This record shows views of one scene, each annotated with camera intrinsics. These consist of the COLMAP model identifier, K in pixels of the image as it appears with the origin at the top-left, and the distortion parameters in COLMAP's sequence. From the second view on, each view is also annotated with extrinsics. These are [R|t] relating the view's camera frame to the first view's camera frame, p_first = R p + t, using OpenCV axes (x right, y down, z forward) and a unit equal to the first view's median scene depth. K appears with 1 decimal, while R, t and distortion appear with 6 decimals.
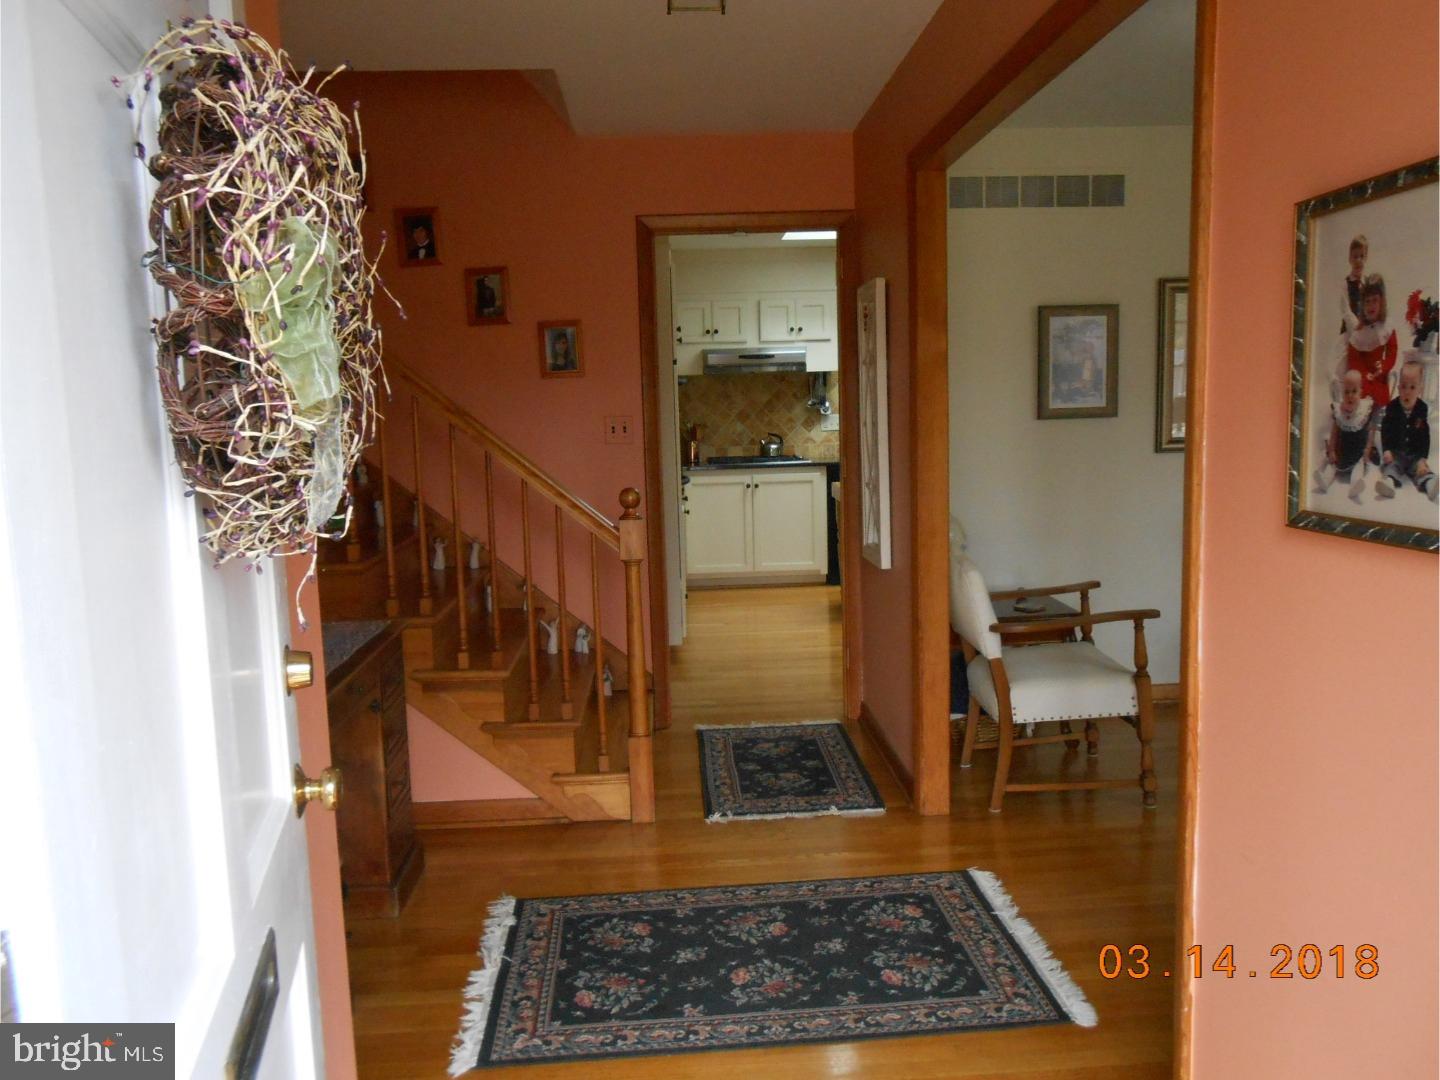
lens RADIAL K [[1102.3, 0, 721.9], [0, 1102.3, 538.9], [0, 0, 1]] dist [-0.053940, 0.063469]
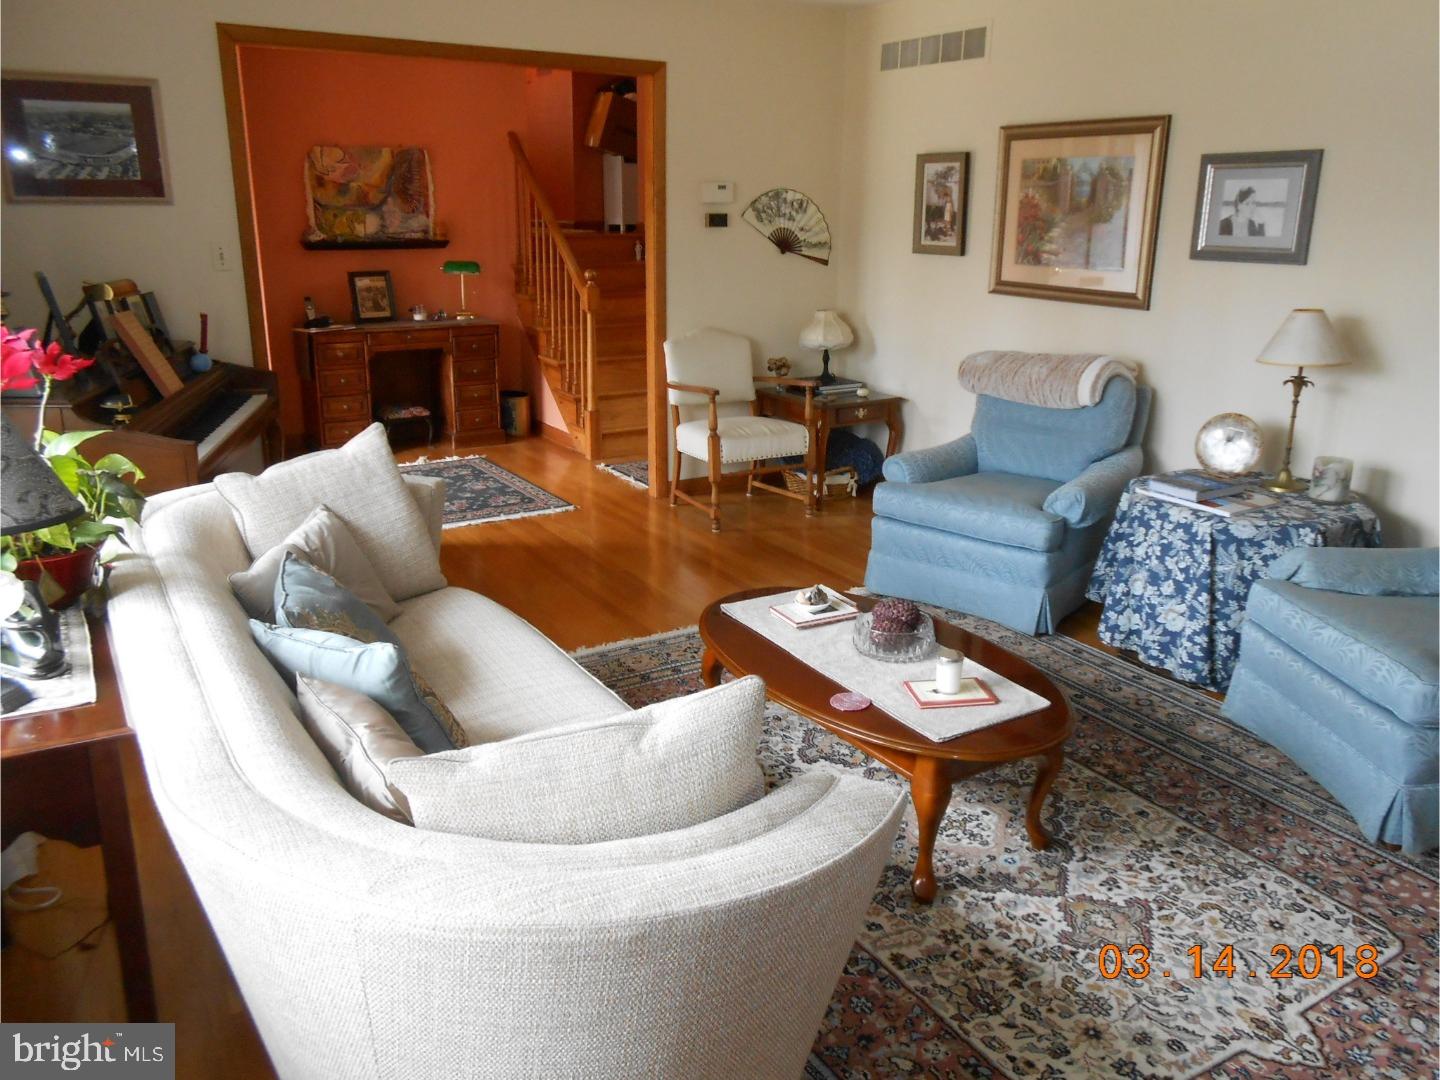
lens RADIAL K [[1102.3, 0, 728.8], [0, 1102.3, 534.3], [0, 0, 1]] dist [-0.053940, 0.063469]
pose [[0.477700, 0.281469, -0.832213, 1.267448], [-0.116397, 0.959213, 0.257610, -0.100091], [0.870778, -0.026193, 0.490978, 0.235410]]
